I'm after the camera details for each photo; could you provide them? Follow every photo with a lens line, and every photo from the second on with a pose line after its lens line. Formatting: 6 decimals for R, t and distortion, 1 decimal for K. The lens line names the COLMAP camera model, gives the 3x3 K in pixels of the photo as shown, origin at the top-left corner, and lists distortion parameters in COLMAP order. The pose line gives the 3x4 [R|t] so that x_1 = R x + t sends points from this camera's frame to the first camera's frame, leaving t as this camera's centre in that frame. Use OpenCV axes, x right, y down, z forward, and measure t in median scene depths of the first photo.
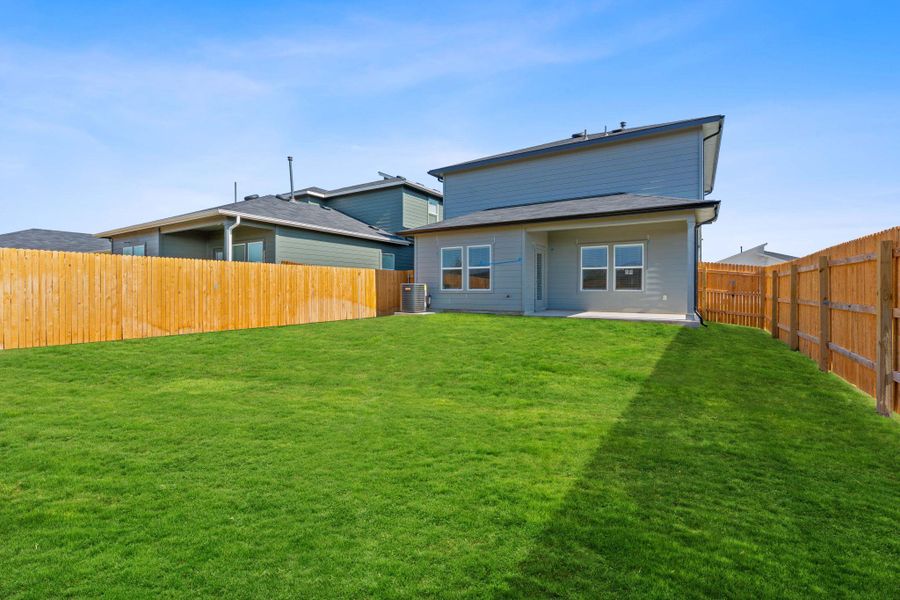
lens RADIAL K [[399.3, 0, 447.4], [0, 399.3, 296.6], [0, 0, 1]] dist [-0.003527, 0.000034]
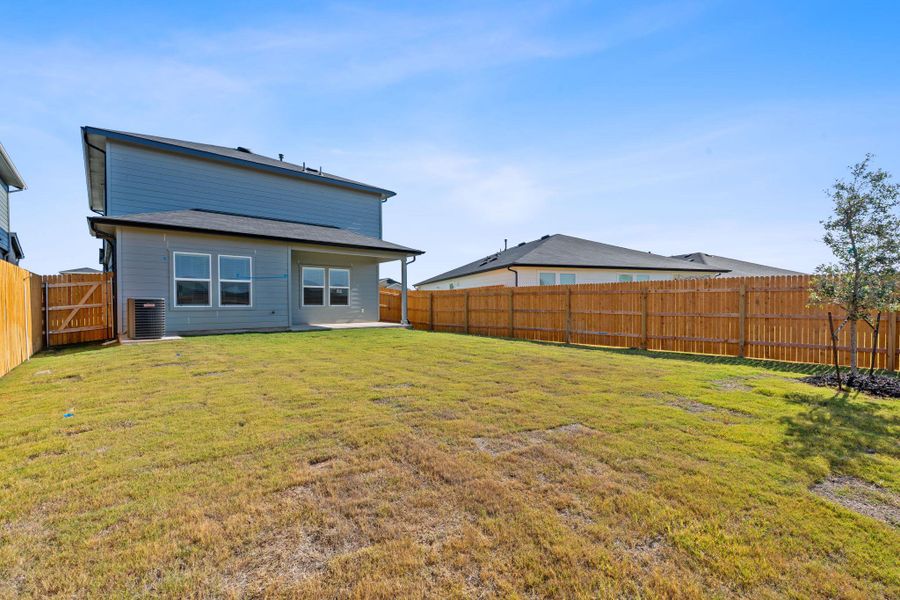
lens RADIAL K [[399.3, 0, 447.4], [0, 399.3, 296.6], [0, 0, 1]] dist [-0.003527, 0.000034]
pose [[0.282995, 0.013051, 0.959033, -0.634717], [0.012028, 0.999780, -0.017155, -0.018696], [-0.959046, 0.016390, 0.282776, 0.315870]]
